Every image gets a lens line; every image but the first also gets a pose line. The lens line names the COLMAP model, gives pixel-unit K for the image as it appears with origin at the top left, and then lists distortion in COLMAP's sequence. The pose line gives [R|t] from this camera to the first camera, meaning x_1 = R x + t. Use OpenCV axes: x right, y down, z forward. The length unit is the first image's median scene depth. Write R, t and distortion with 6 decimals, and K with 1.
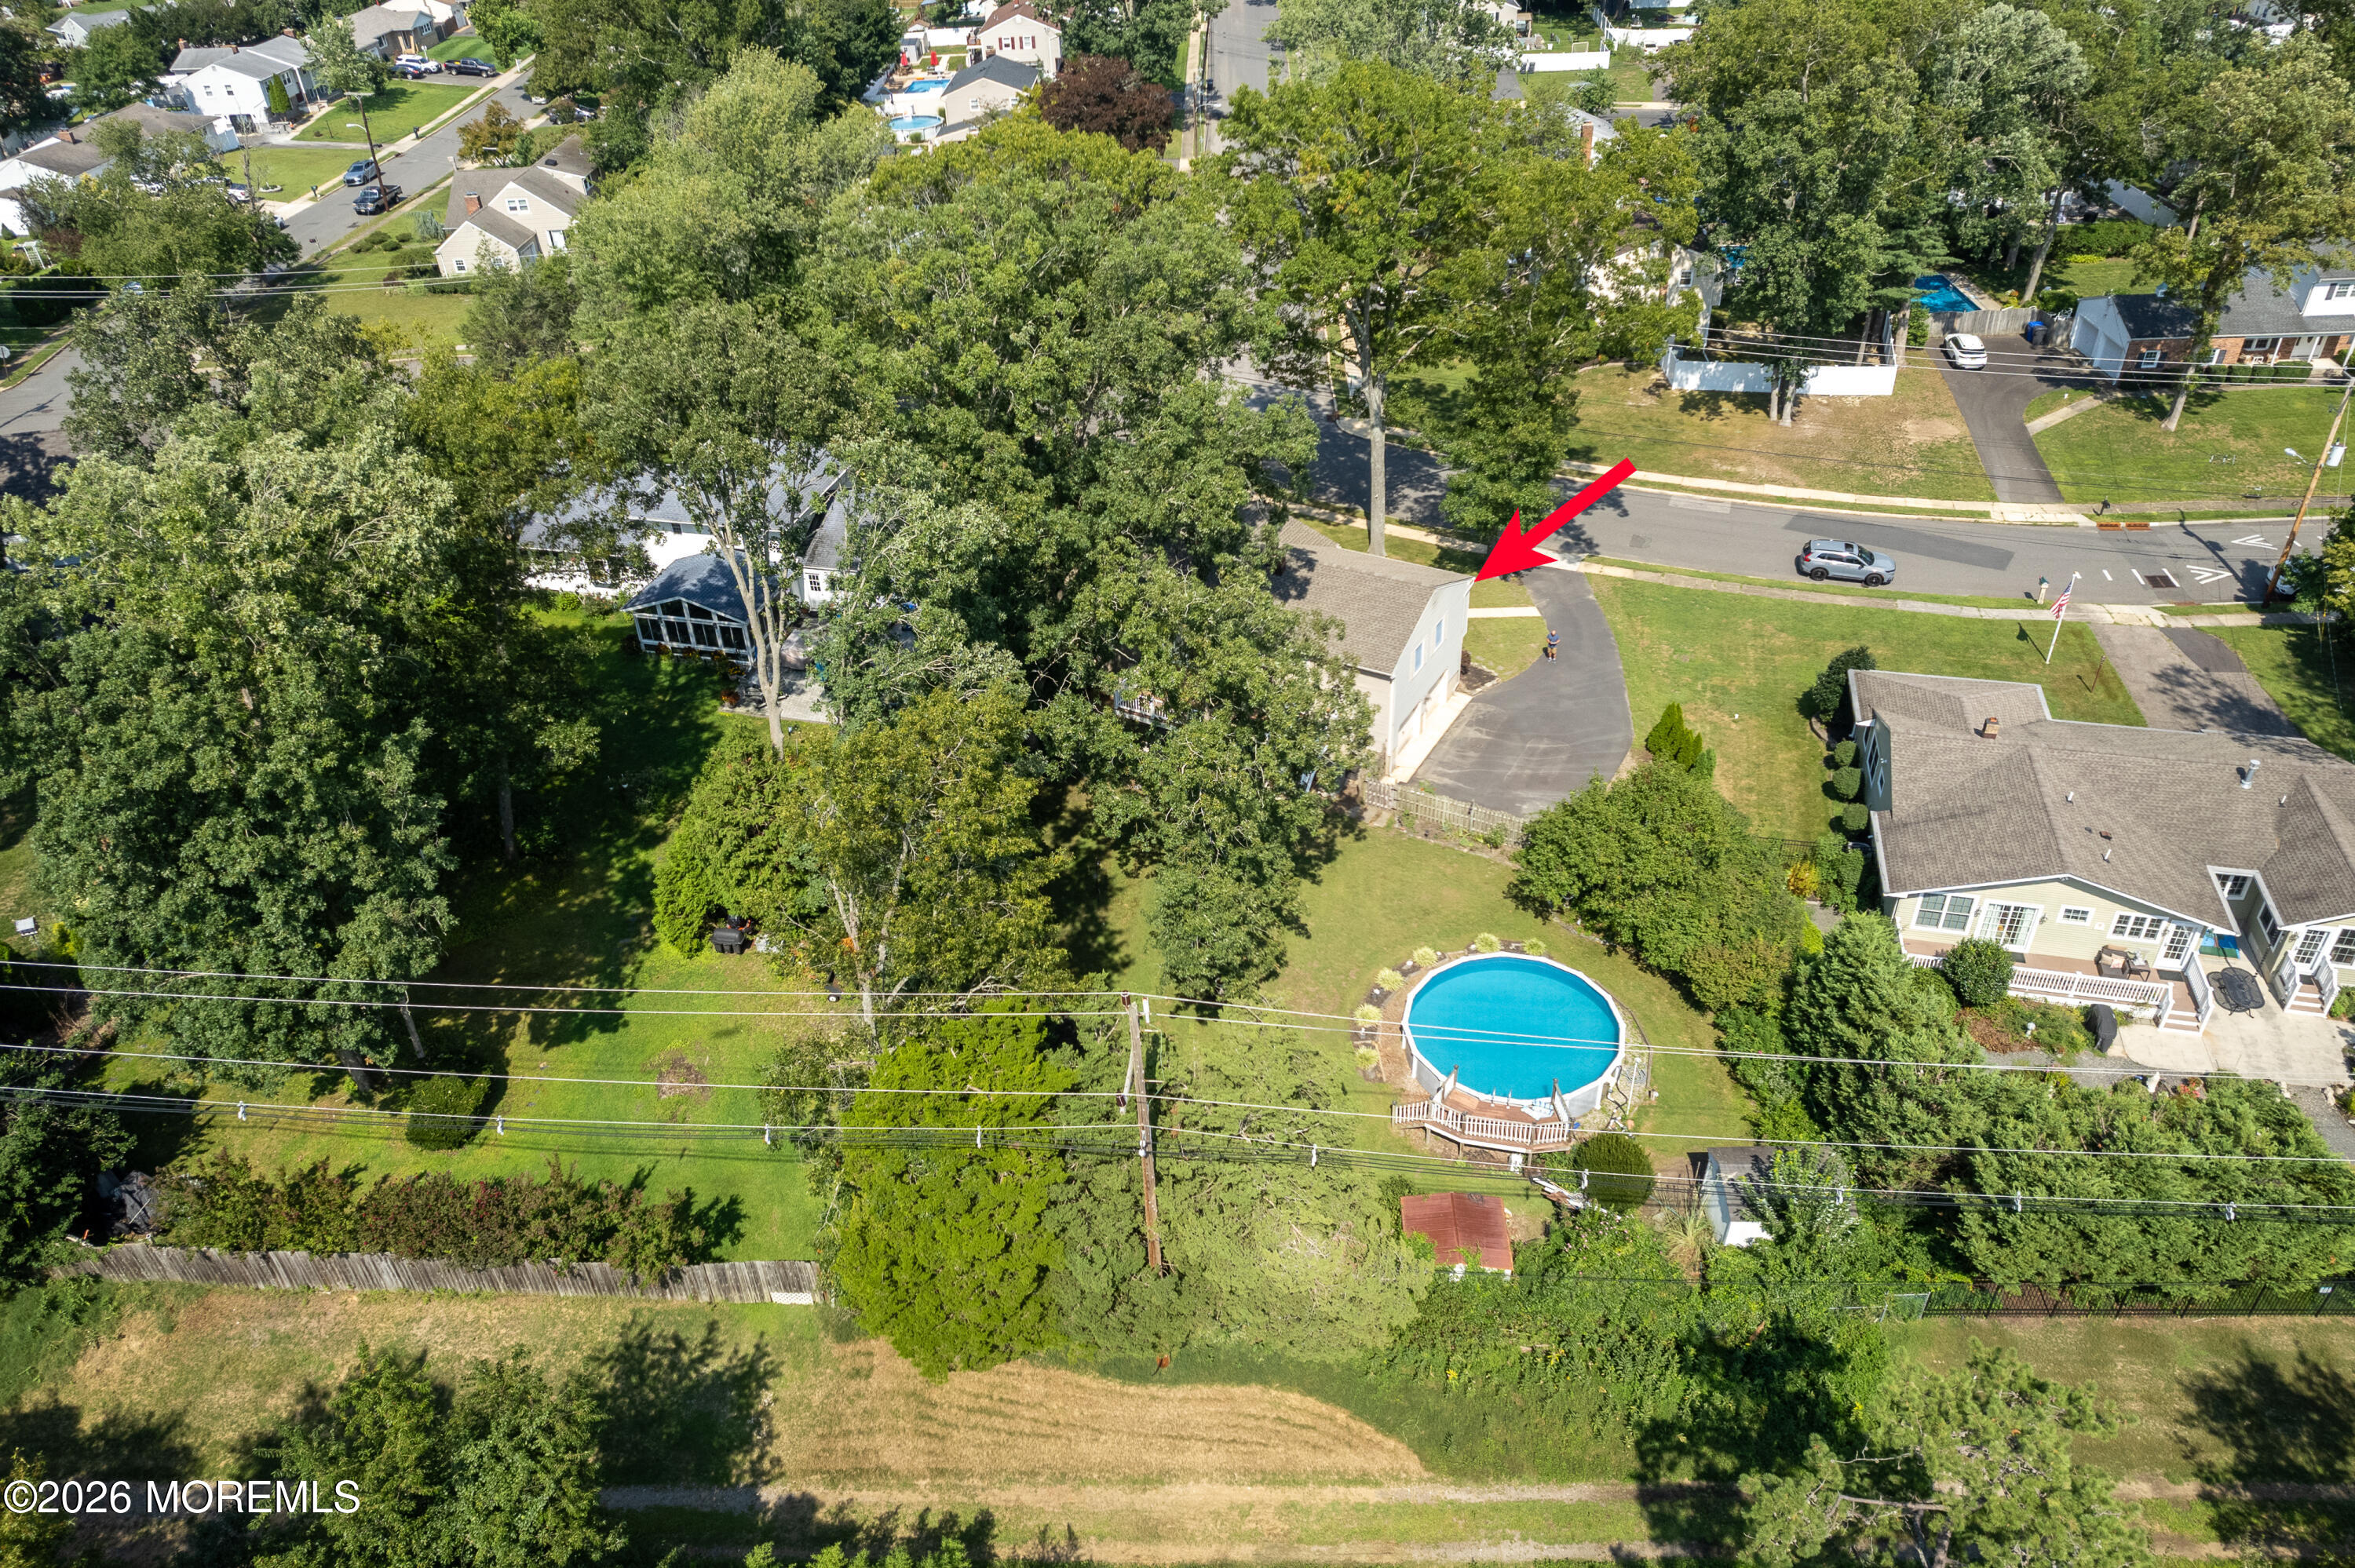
lens RADIAL K [[1529.6, 0, 1178.4], [0, 1529.6, 792.9], [0, 0, 1]] dist [-0.019500, -0.003210]
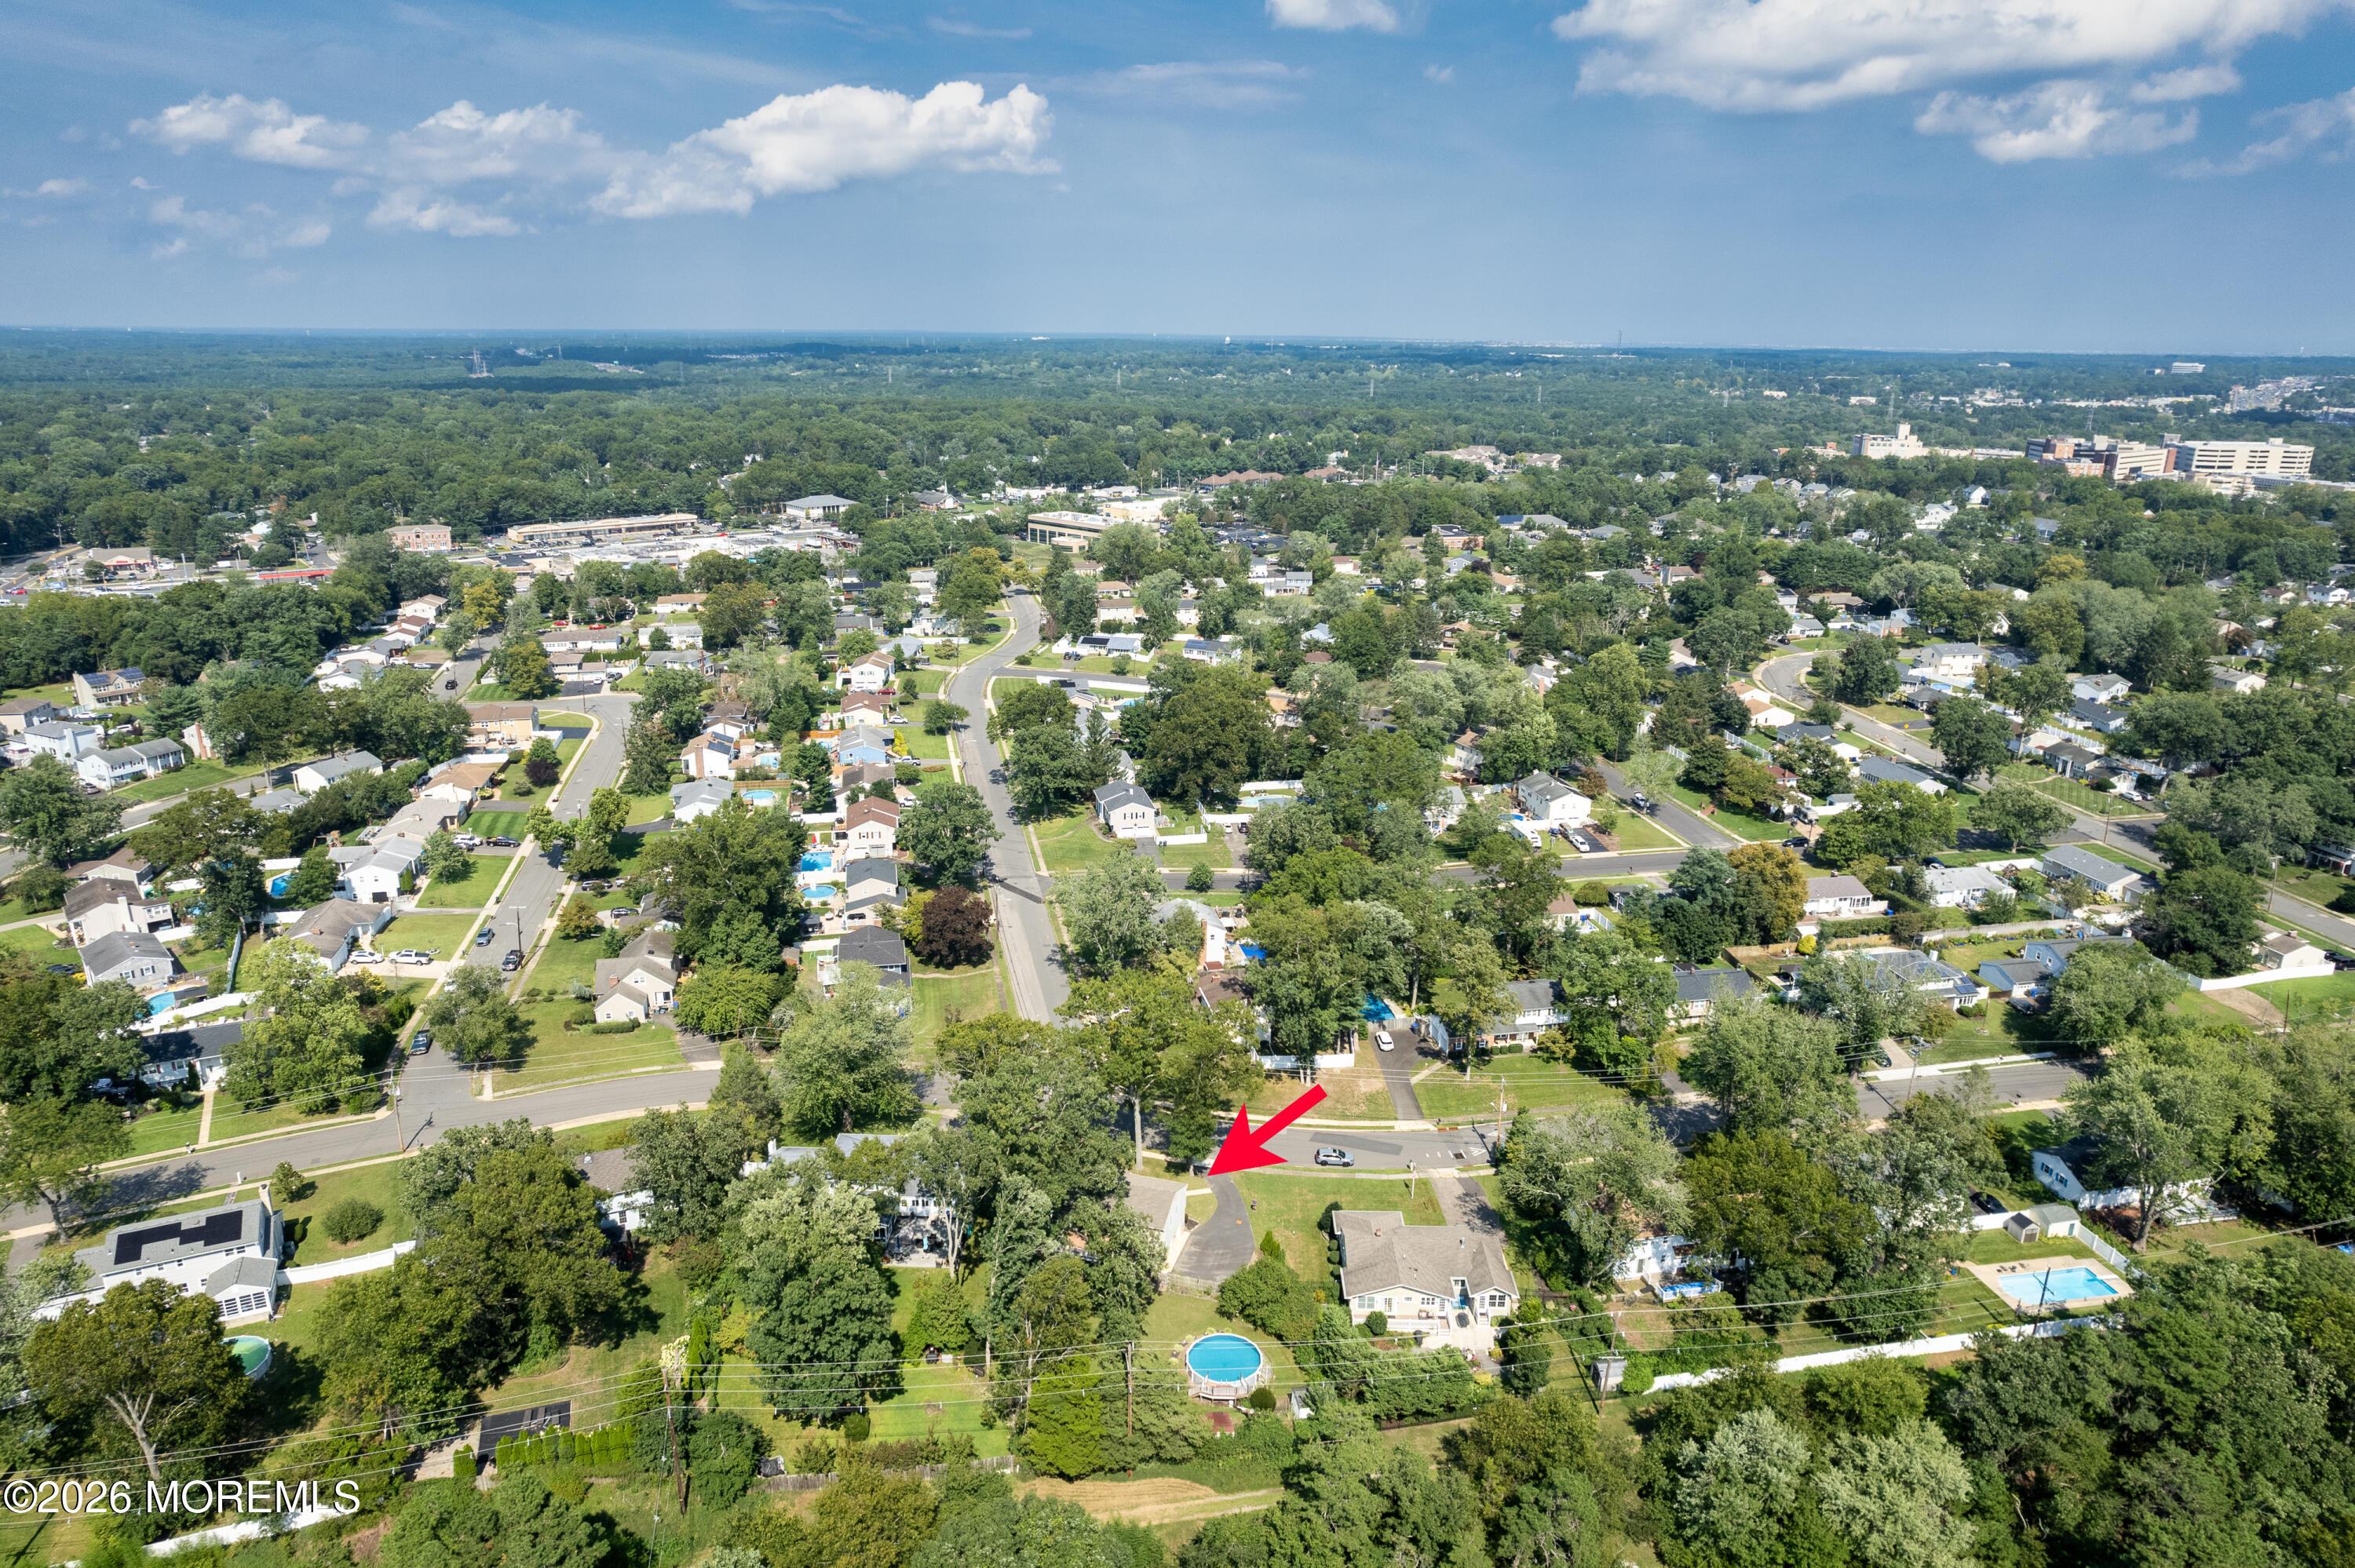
lens RADIAL K [[1529.6, 0, 1175.4], [0, 1529.6, 779.3], [0, 0, 1]] dist [-0.019500, -0.003210]
pose [[0.969507, -0.011043, 0.244816, -0.428999], [0.086787, 0.949714, -0.300849, -0.019108], [-0.229183, 0.312923, 0.921713, -1.500452]]
